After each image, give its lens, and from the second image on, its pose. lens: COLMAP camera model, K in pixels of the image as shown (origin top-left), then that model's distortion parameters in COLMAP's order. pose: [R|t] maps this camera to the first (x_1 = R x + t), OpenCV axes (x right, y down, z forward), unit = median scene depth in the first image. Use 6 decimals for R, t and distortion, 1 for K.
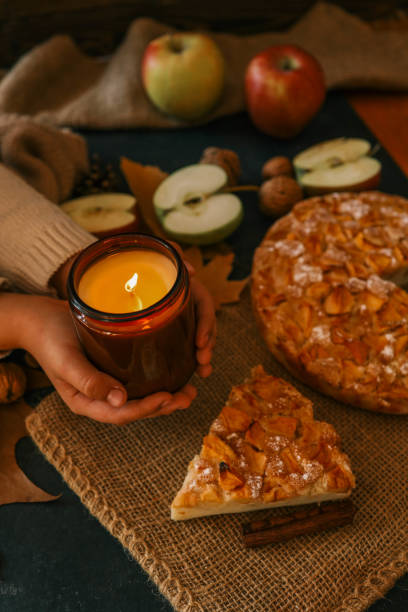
lens RADIAL K [[614.8, 0, 215.2], [0, 614.8, 317.7], [0, 0, 1]] dist [-0.047216, 0.020925]
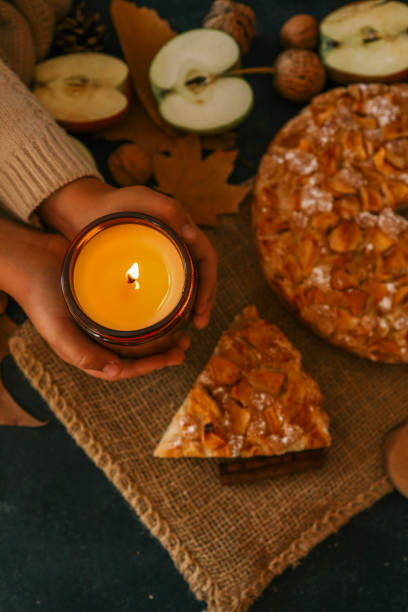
lens RADIAL K [[614.8, 0, 215.2], [0, 614.8, 317.7], [0, 0, 1]] dist [-0.047216, 0.020925]
pose [[0.994743, 0.078524, 0.065729, -0.052603], [-0.099086, 0.900120, 0.424224, -0.334848], [-0.025852, -0.428507, 0.903169, 0.132847]]
